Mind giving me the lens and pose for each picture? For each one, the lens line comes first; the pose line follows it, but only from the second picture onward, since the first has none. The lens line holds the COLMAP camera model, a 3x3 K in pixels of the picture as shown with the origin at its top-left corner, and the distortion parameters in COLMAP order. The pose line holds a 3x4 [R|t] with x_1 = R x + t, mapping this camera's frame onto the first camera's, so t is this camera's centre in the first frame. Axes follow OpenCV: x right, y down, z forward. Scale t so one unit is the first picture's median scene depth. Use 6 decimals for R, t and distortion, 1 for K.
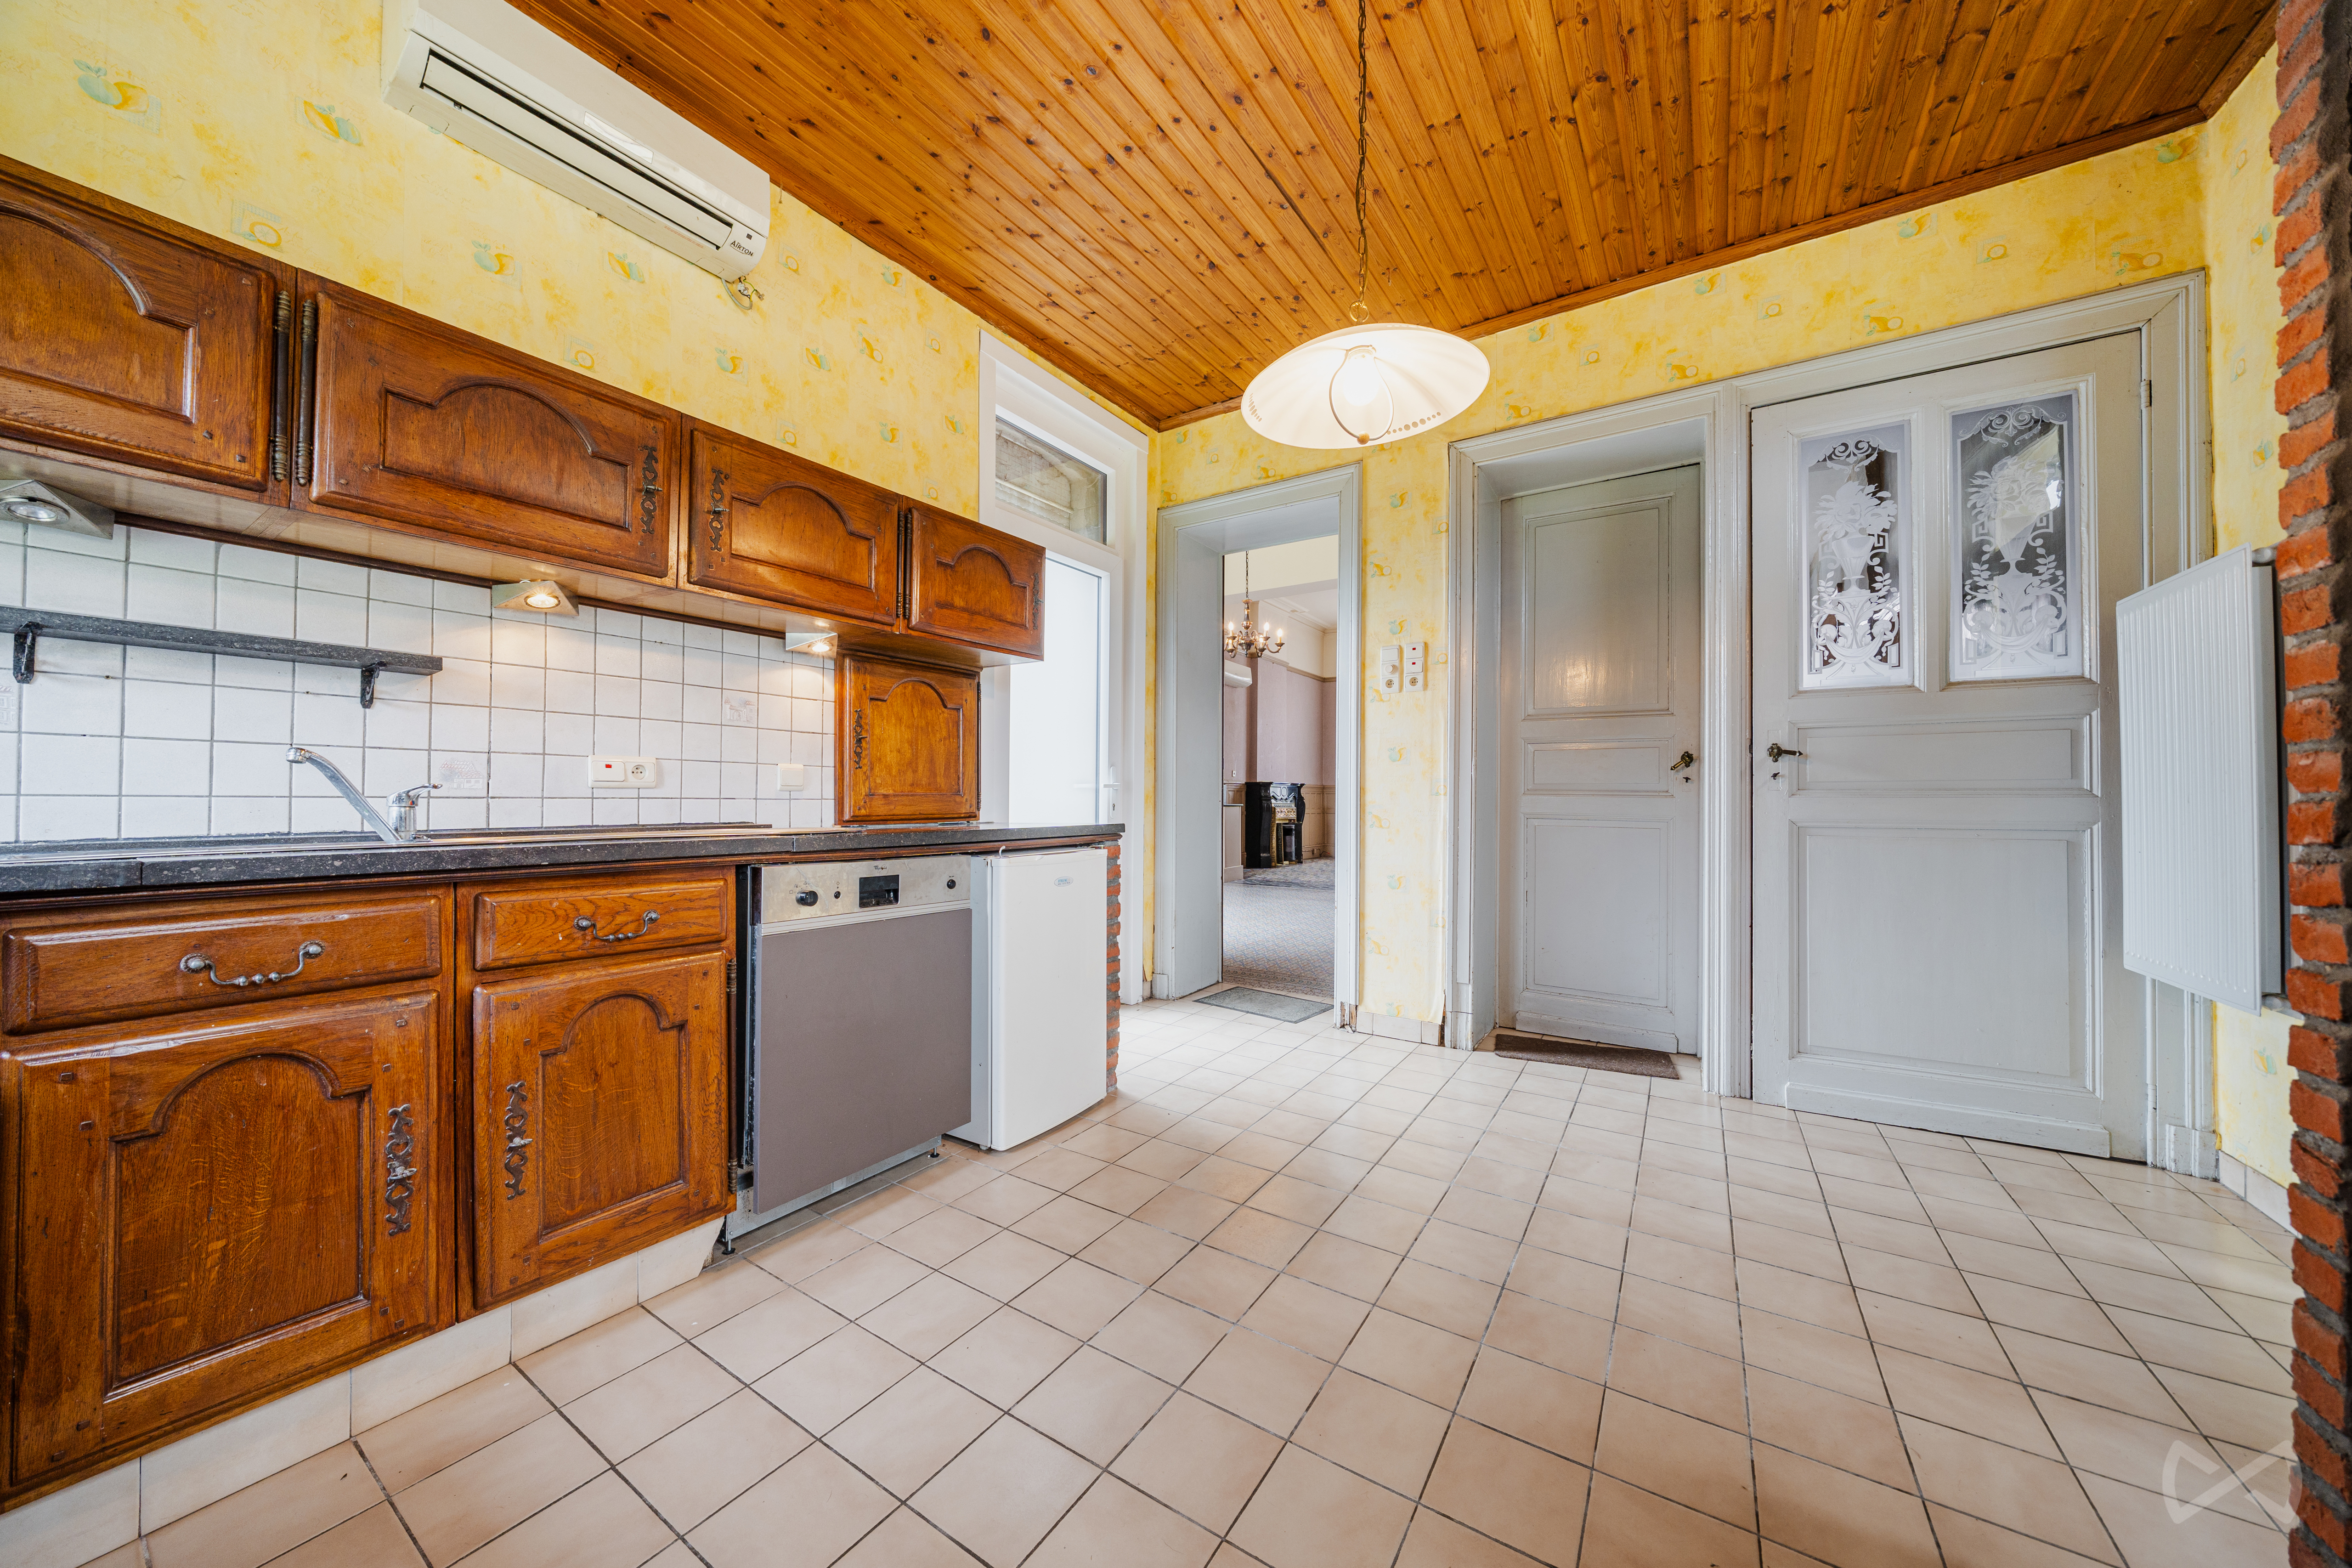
lens RADIAL K [[801.6, 0, 1162.3], [0, 801.6, 795.0], [0, 0, 1]] dist [-0.005058, -0.000363]
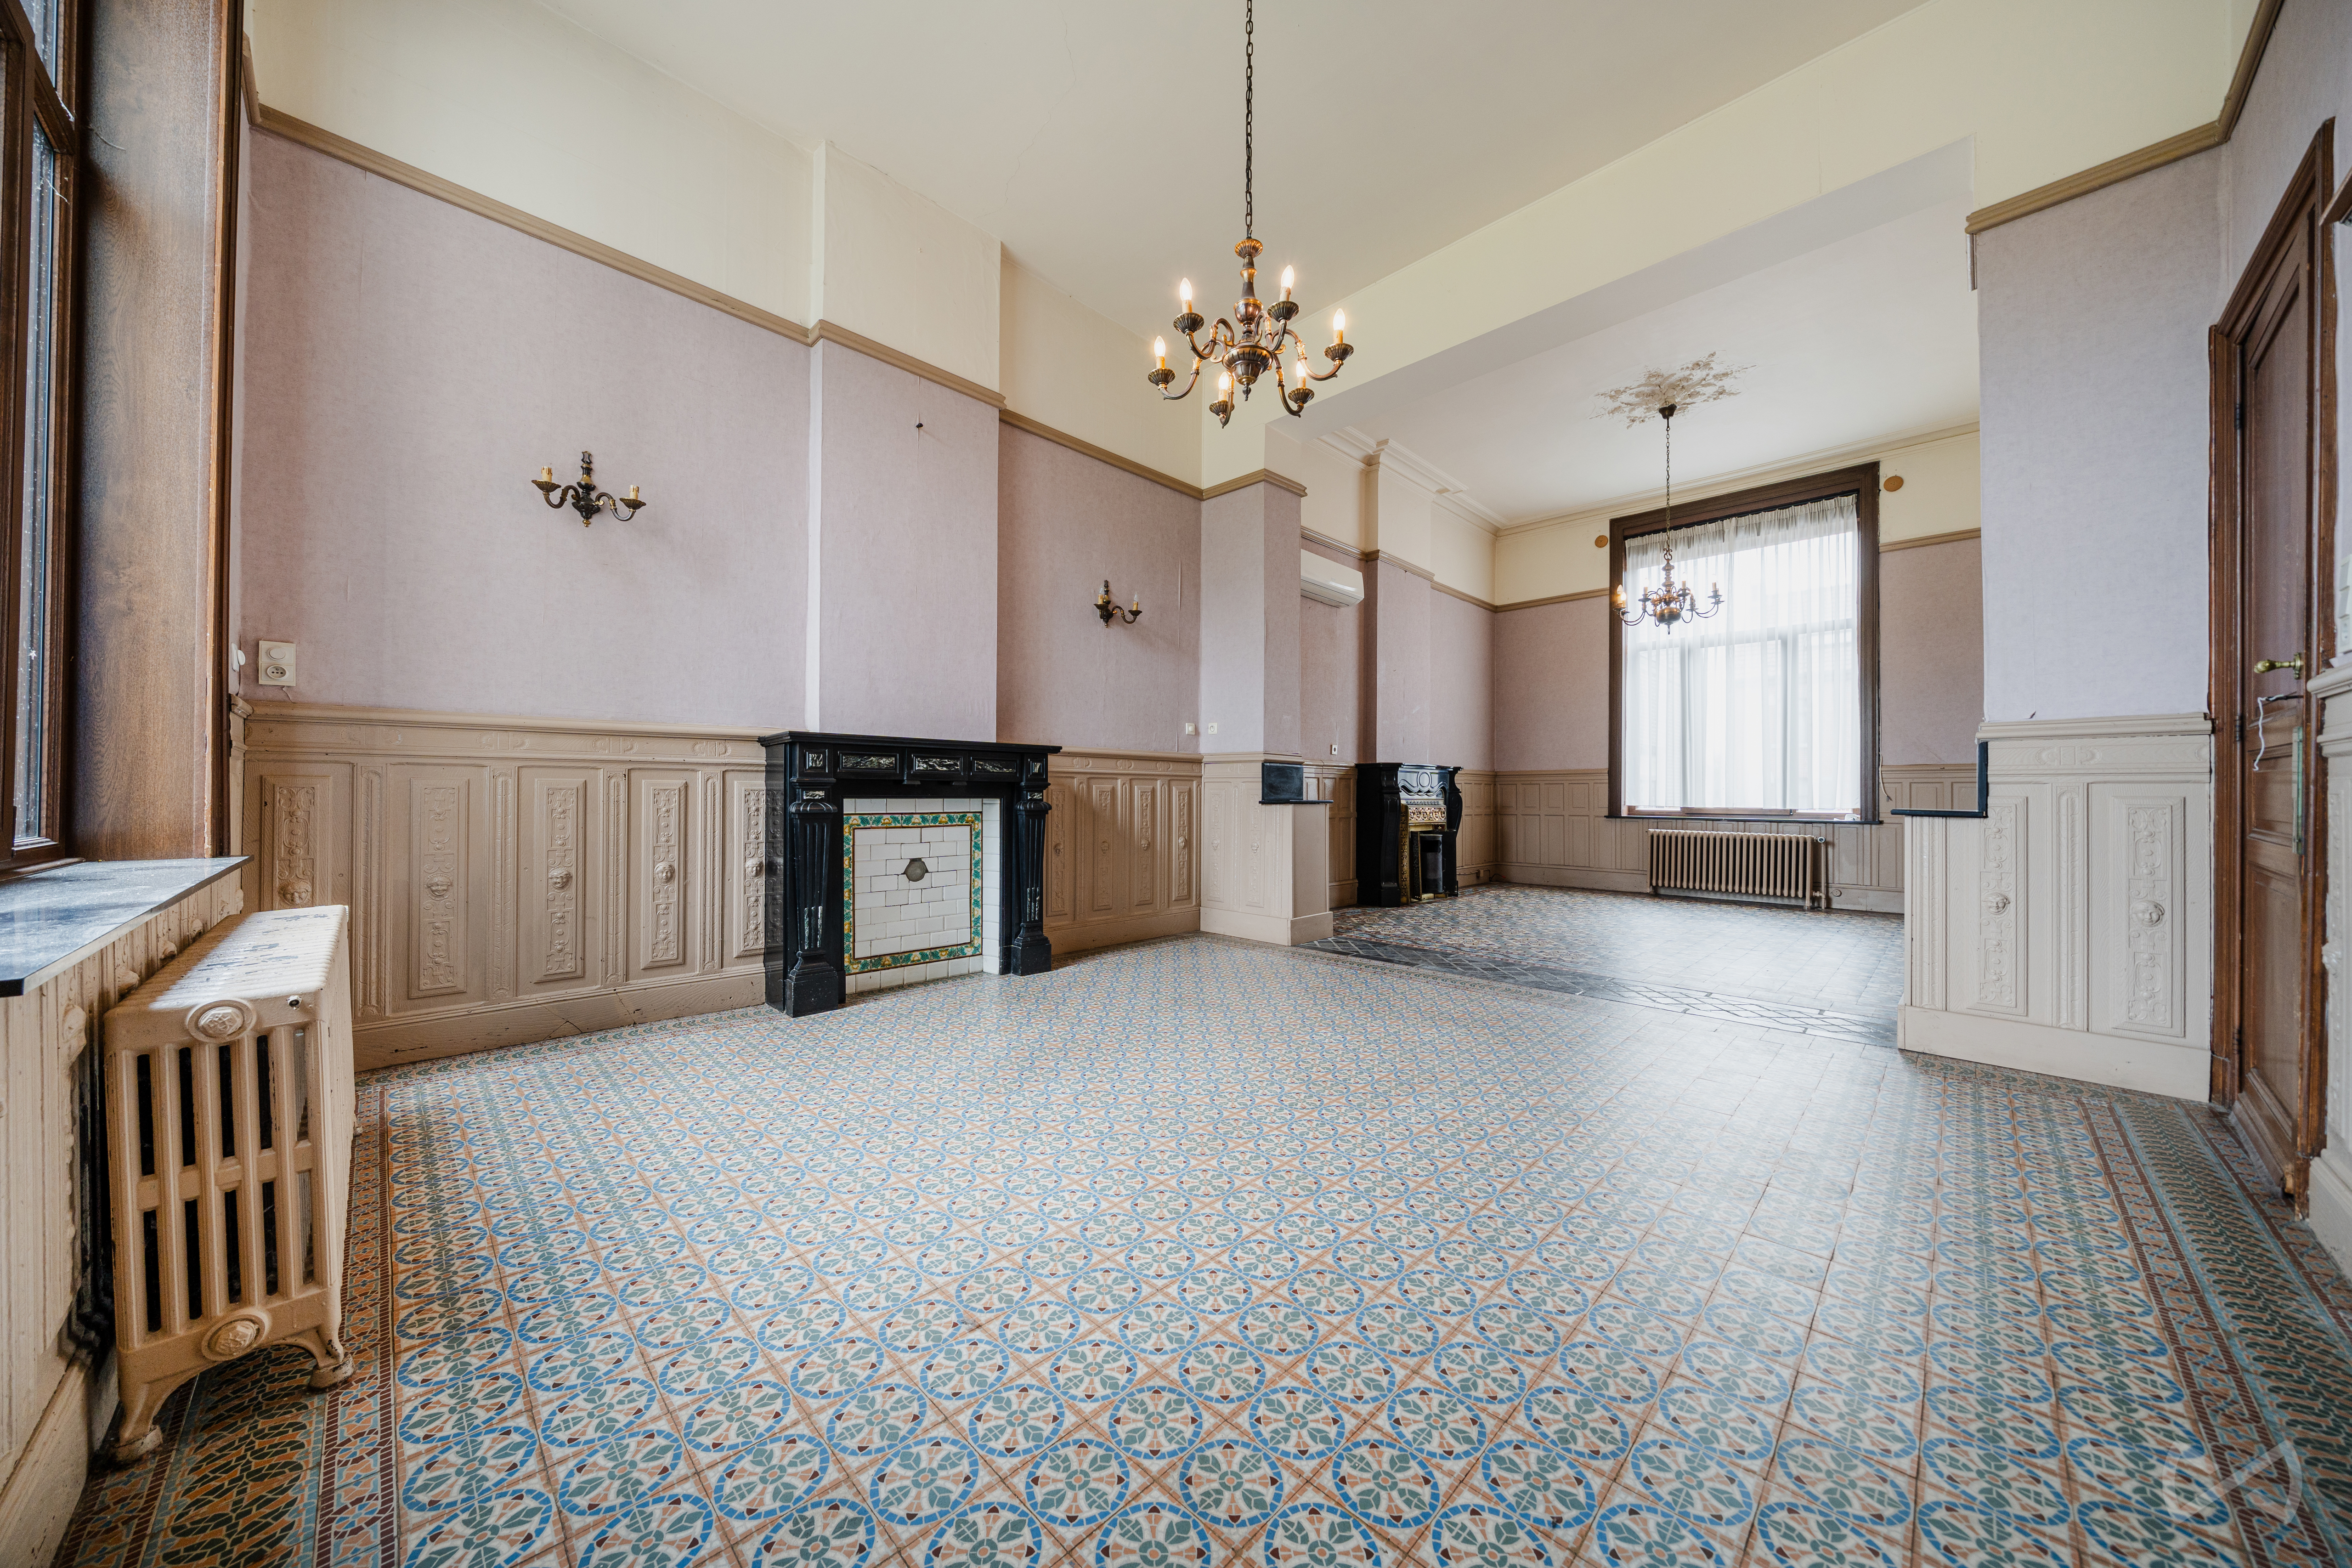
lens RADIAL K [[801.6, 0, 1167.4], [0, 801.6, 787.3], [0, 0, 1]] dist [-0.005058, -0.000363]
pose [[0.980454, 0.003566, -0.196714, 0.082611], [-0.003383, 0.999993, 0.001264, 0.001688], [0.196717, -0.000574, 0.980460, 0.374462]]
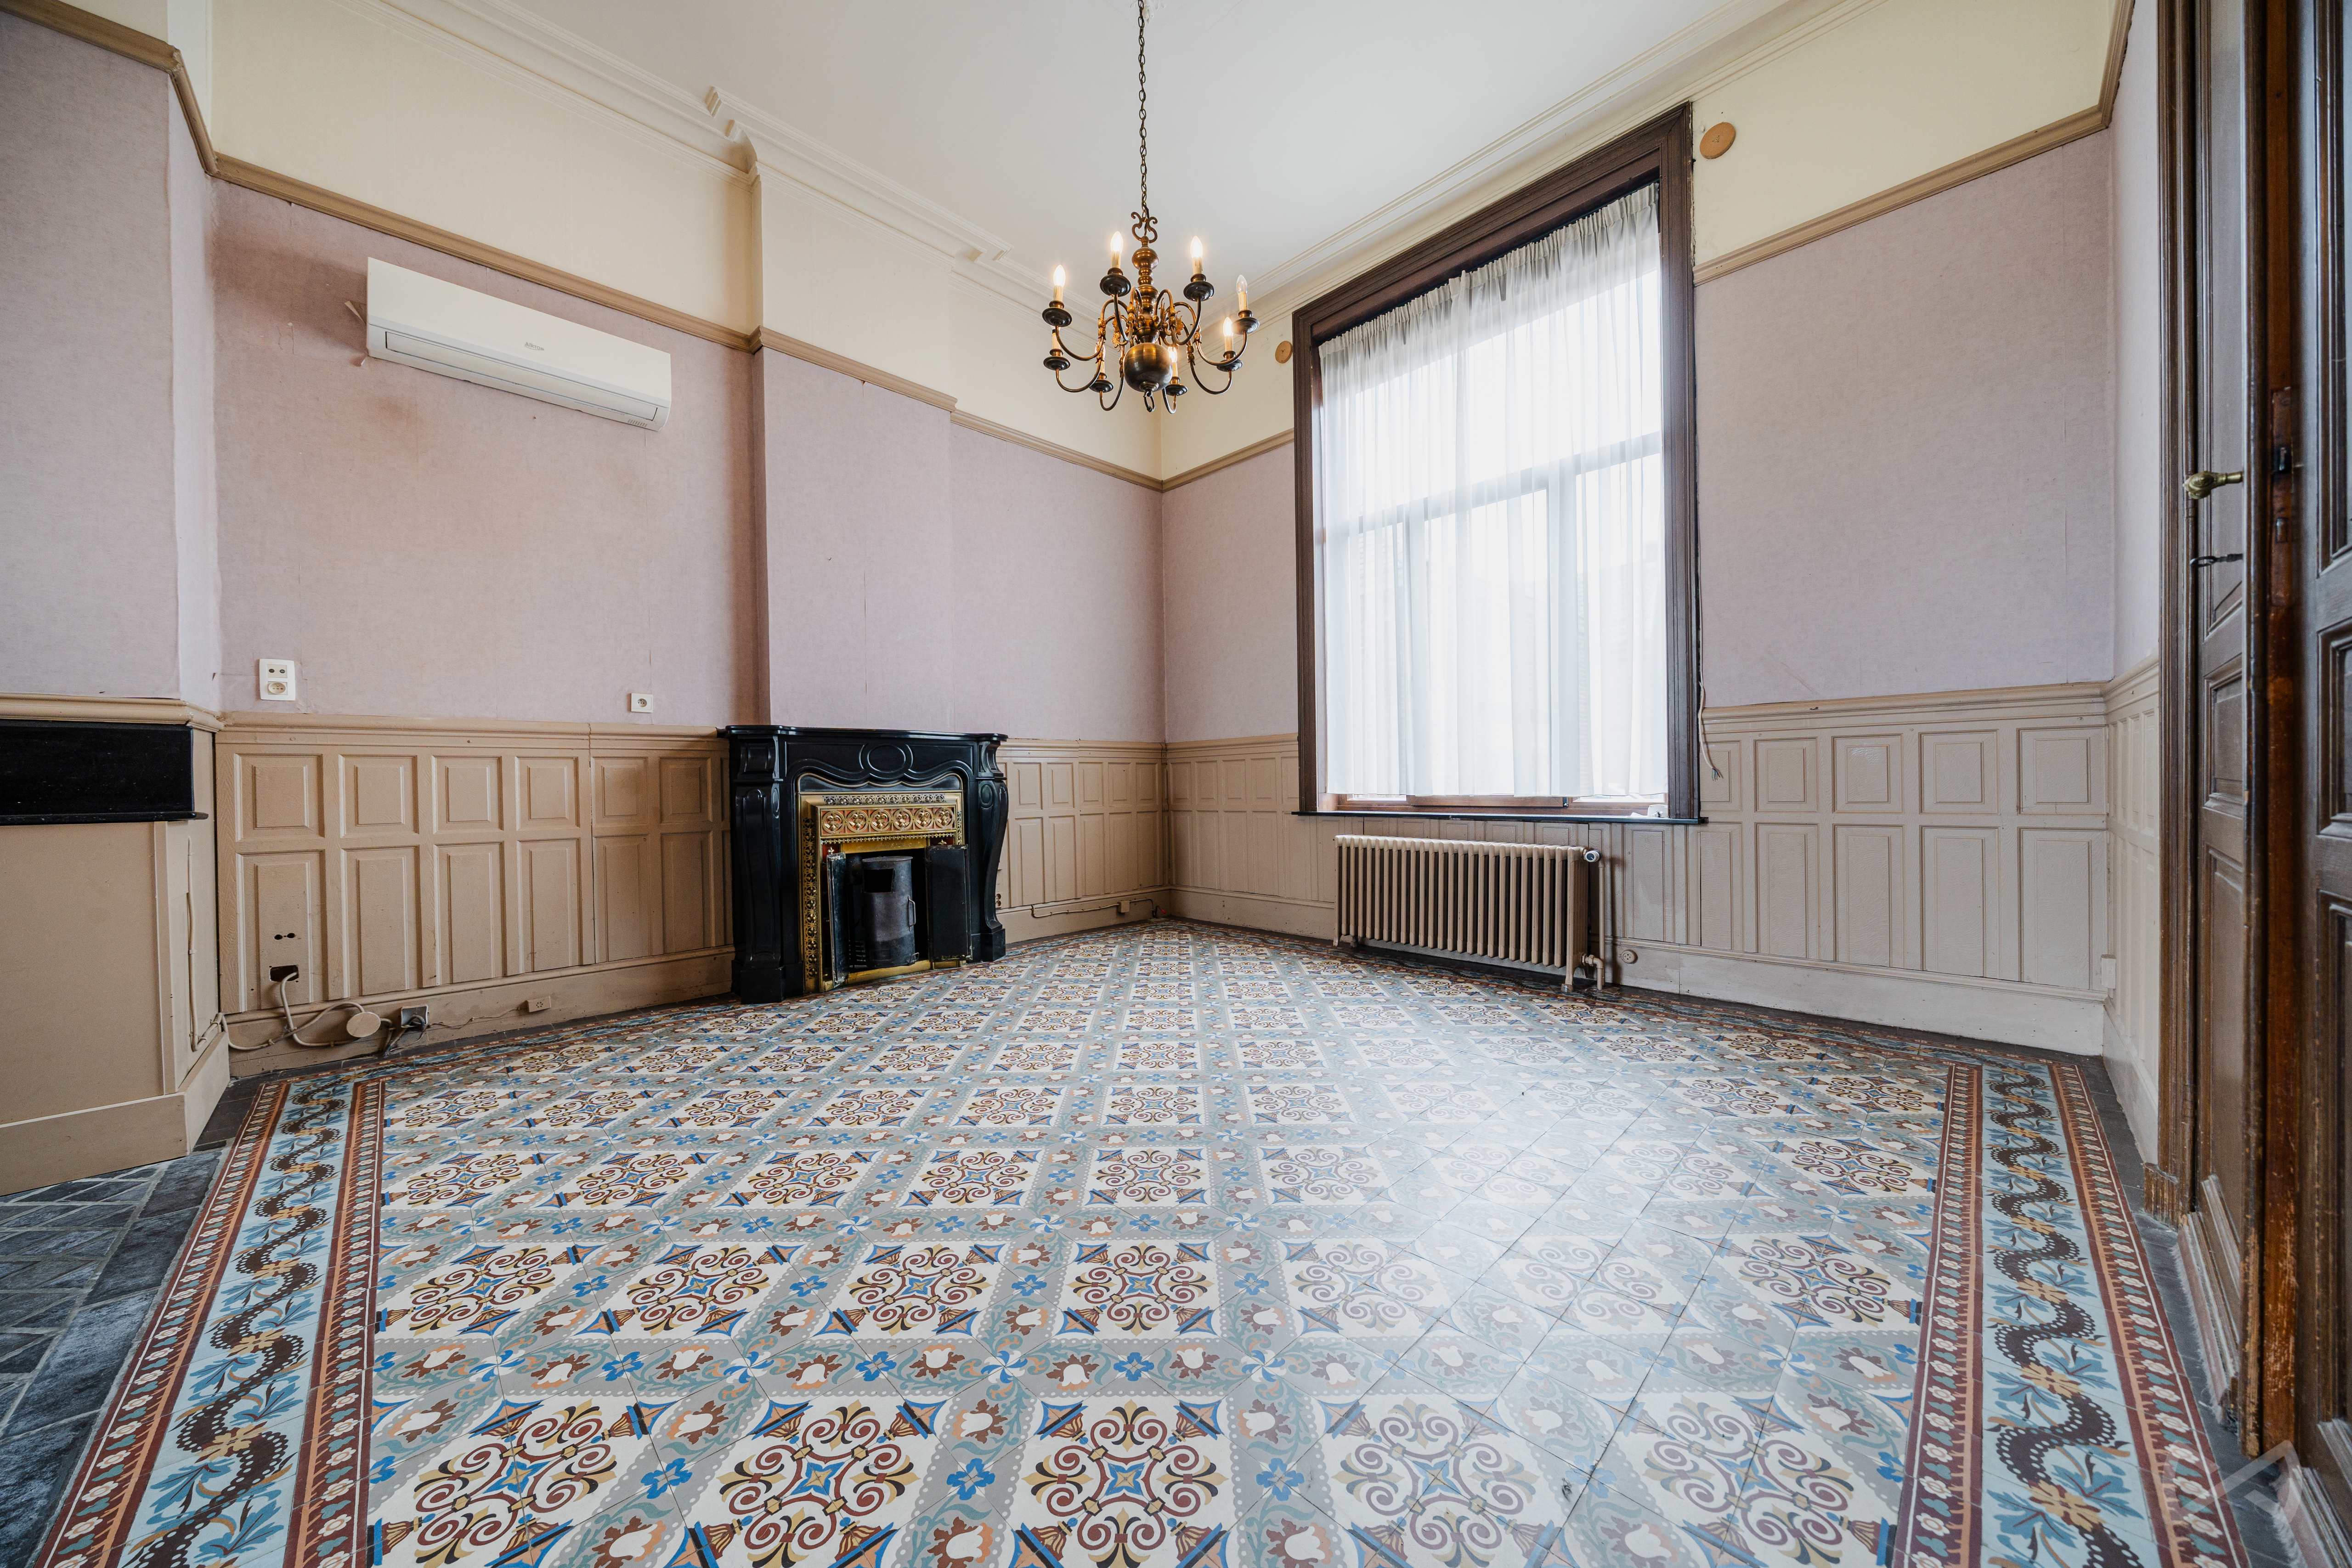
lens RADIAL K [[801.6, 0, 1172.1], [0, 801.6, 787.7], [0, 0, 1]] dist [-0.005058, -0.000363]
pose [[0.978068, -0.013921, -0.207822, 0.355543], [0.017656, 0.999714, 0.016125, 0.005315], [0.207538, -0.019441, 0.978034, 0.728099]]
